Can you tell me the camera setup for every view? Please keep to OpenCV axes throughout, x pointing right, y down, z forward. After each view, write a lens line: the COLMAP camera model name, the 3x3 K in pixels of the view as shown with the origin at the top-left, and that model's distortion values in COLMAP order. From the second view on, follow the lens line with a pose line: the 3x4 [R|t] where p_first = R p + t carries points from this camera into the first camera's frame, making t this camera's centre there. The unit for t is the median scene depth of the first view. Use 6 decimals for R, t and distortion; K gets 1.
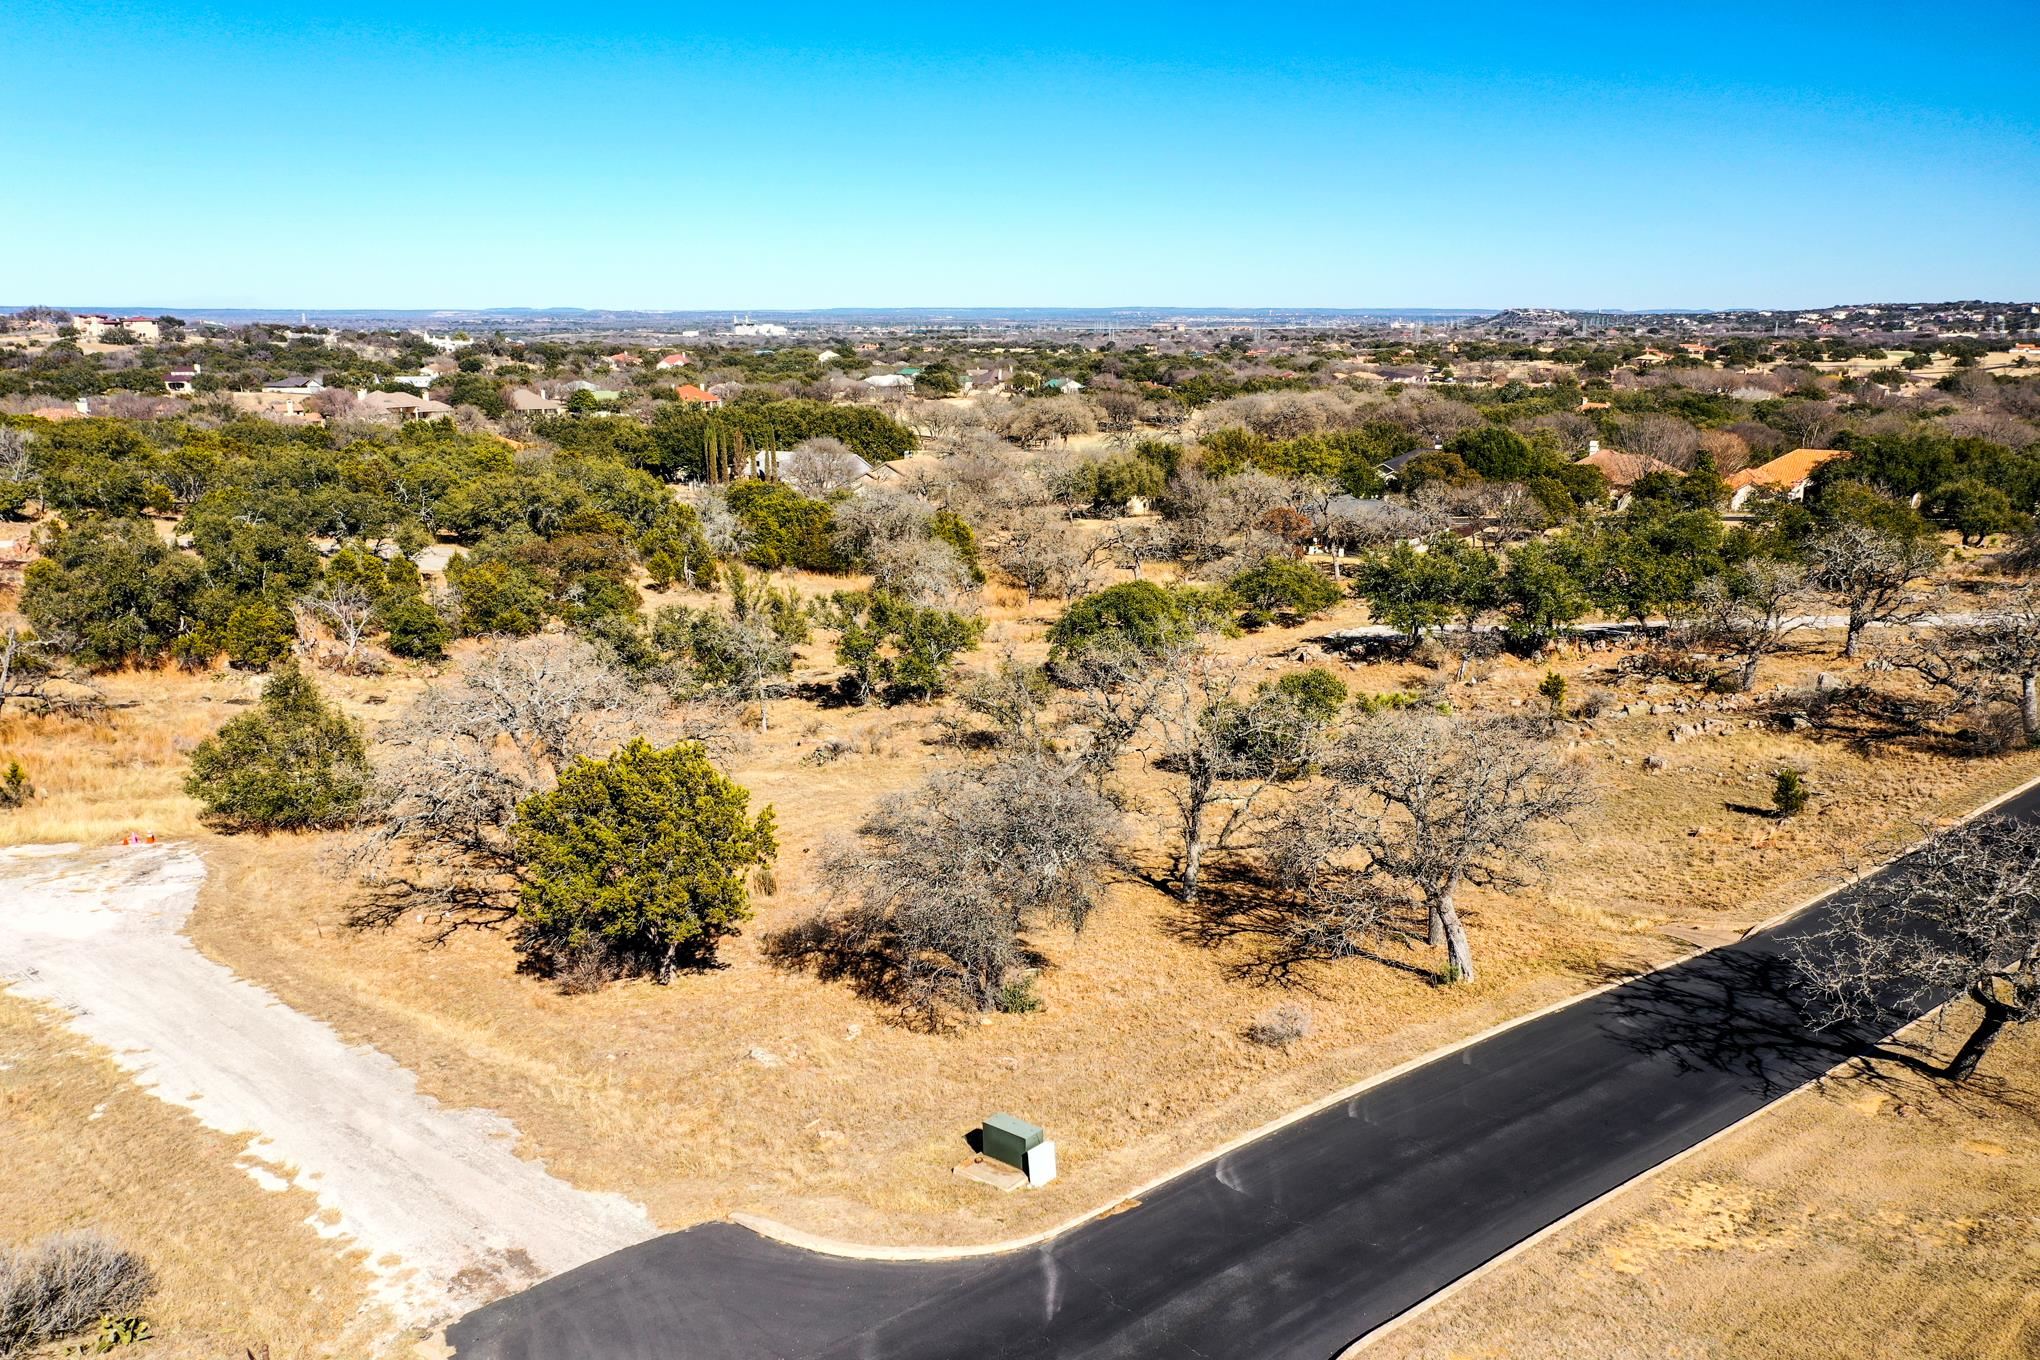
lens RADIAL K [[1611.9, 0, 1024.8], [0, 1611.9, 680.5], [0, 0, 1]] dist [0.009662, 0.000229]
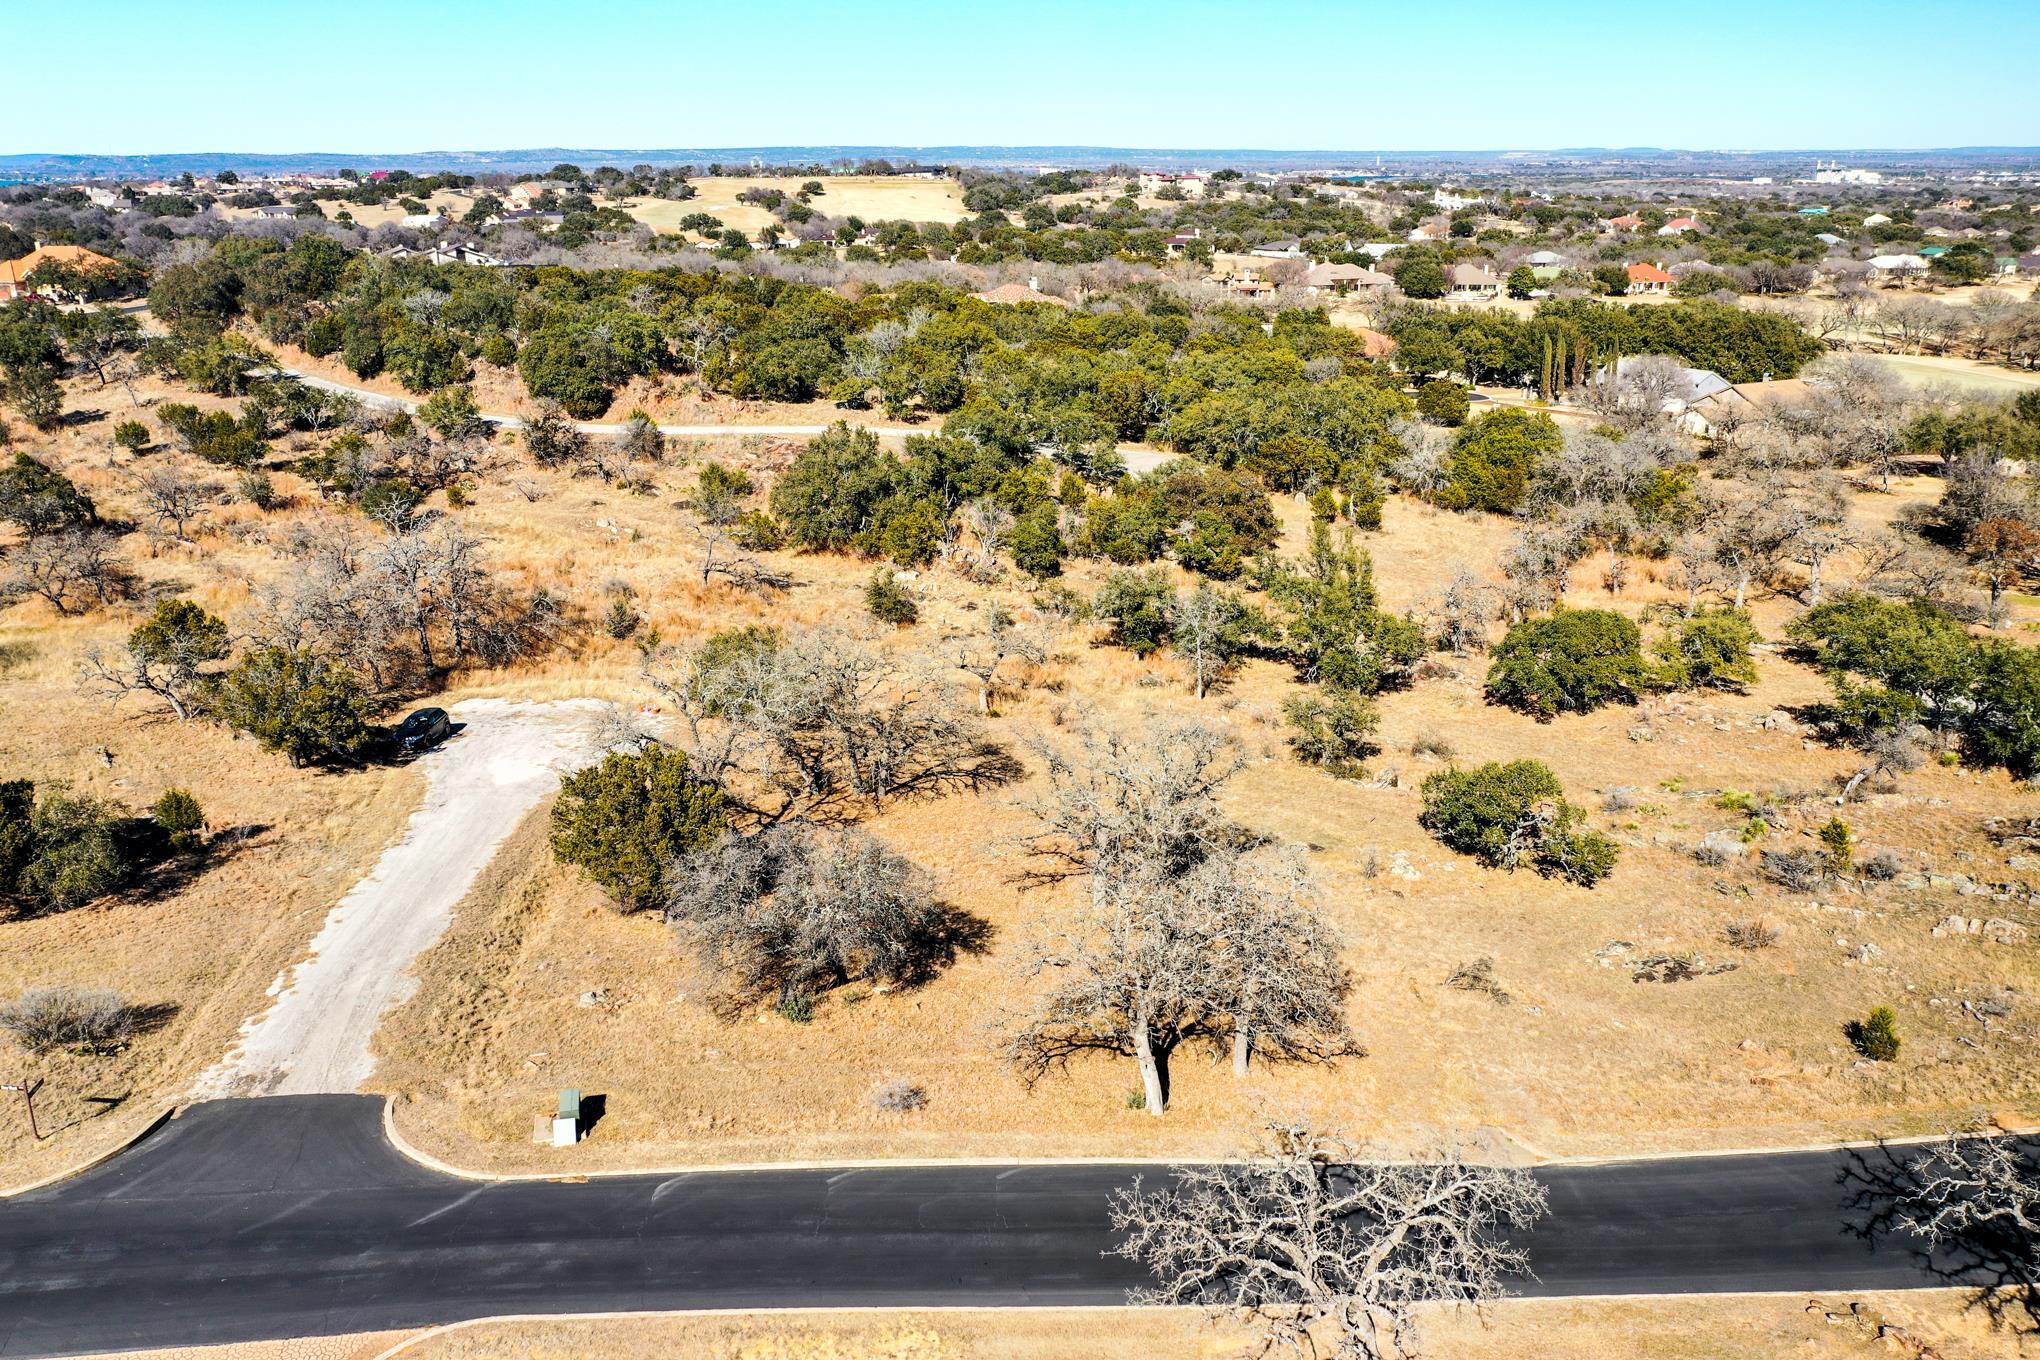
lens RADIAL K [[1611.9, 0, 1024.8], [0, 1611.9, 680.5], [0, 0, 1]] dist [0.009662, 0.000229]
pose [[0.813857, 0.181152, -0.552106, 0.041287], [-0.129746, 0.982826, 0.131218, -0.012962], [0.566395, -0.035160, 0.823384, 0.002876]]
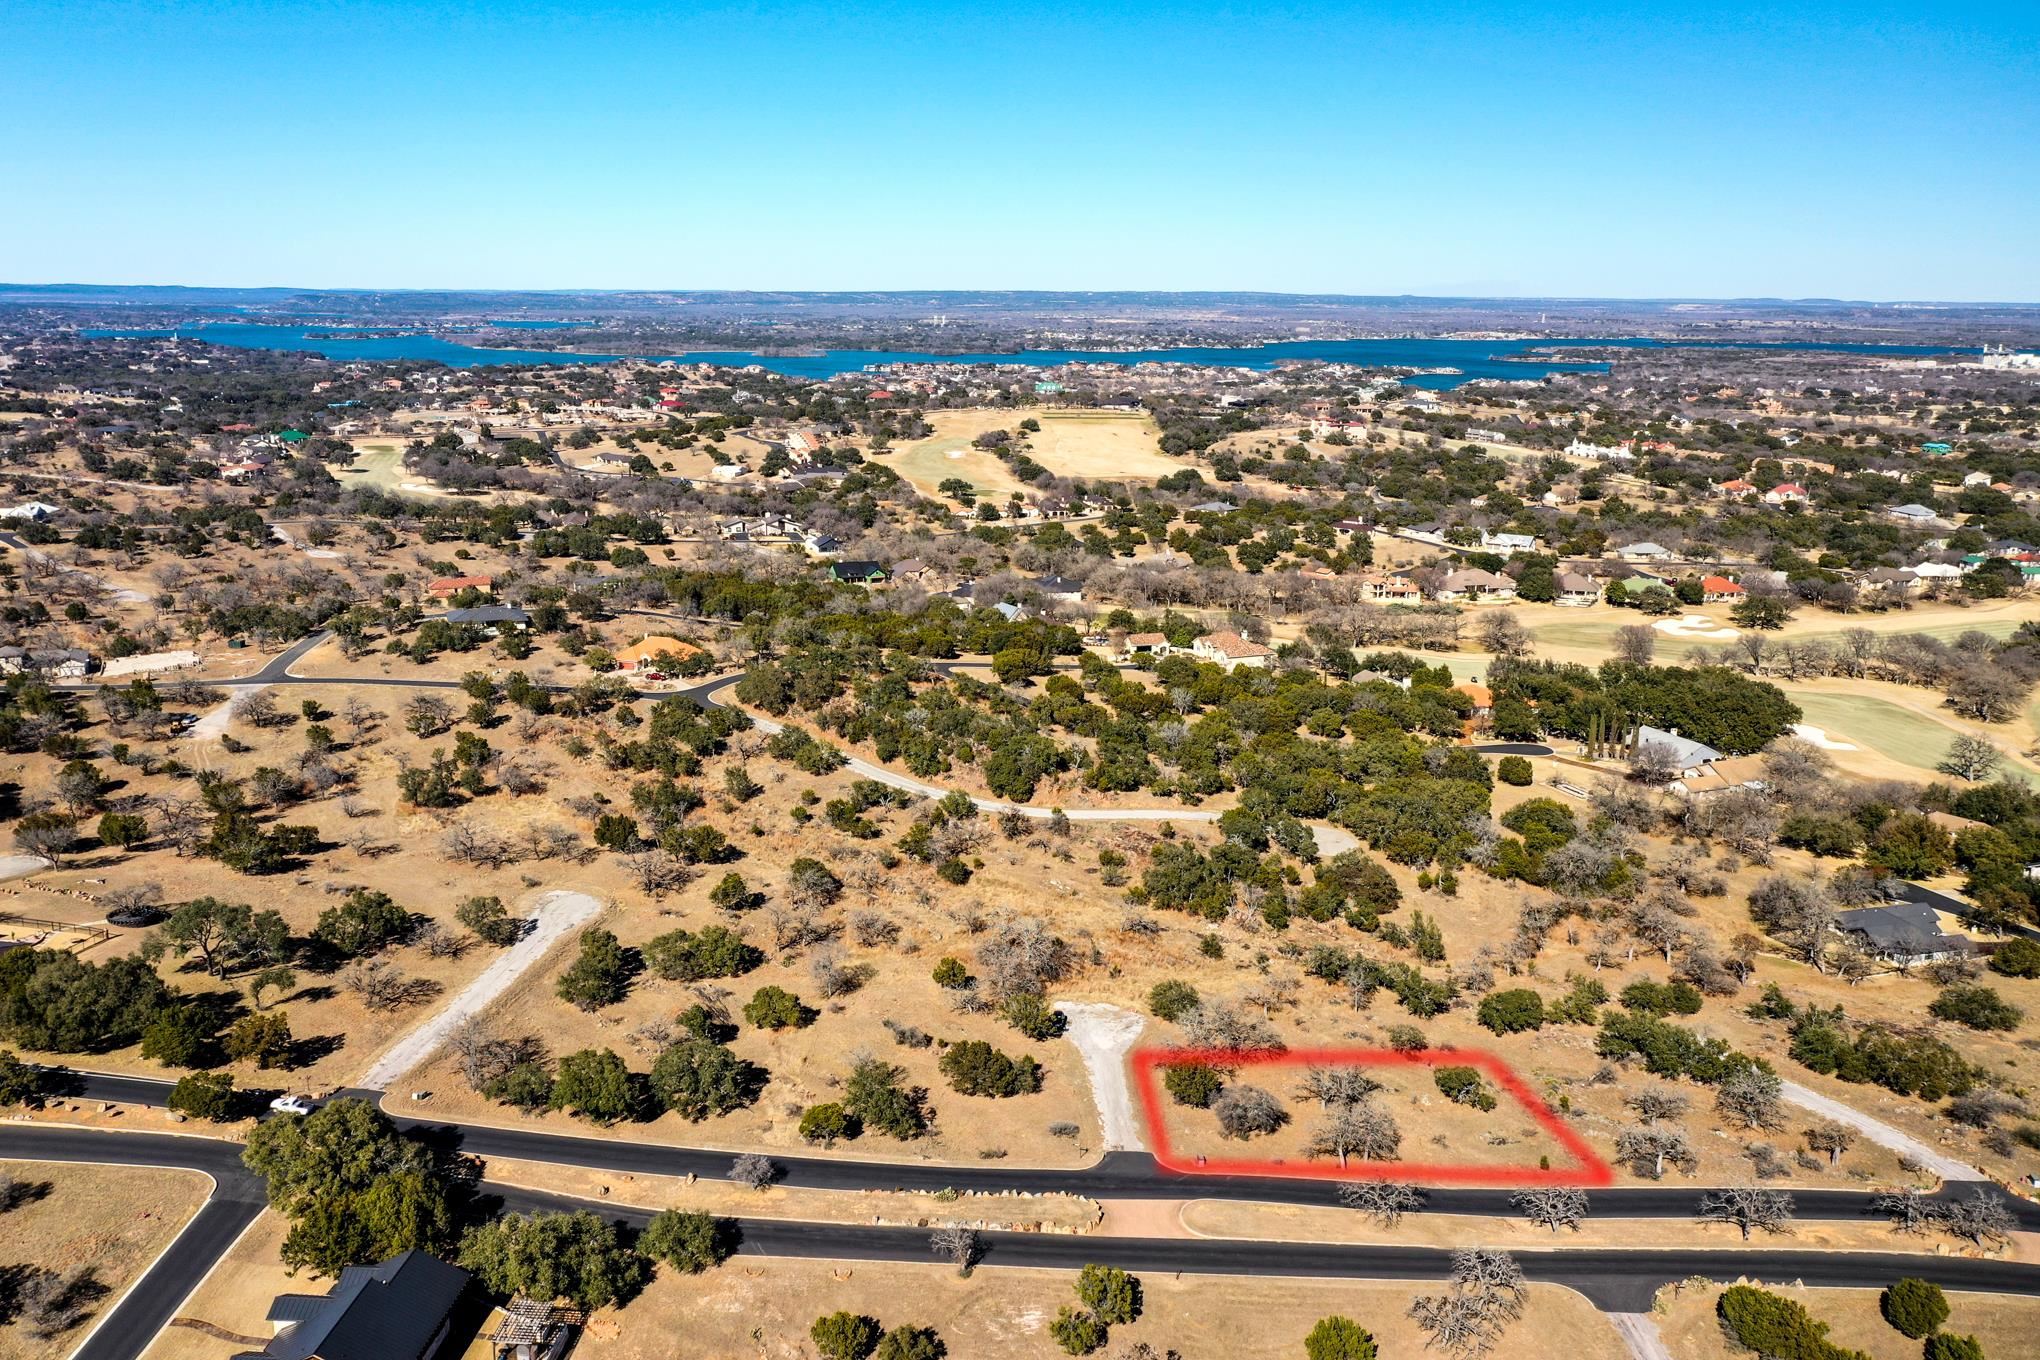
lens RADIAL K [[1611.9, 0, 1024.8], [0, 1611.9, 680.5], [0, 0, 1]] dist [0.009662, 0.000229]
pose [[0.751846, 0.164119, -0.638587, 0.118153], [-0.158095, 0.985145, 0.067051, -0.068301], [0.640105, 0.050546, 0.766623, -0.158168]]
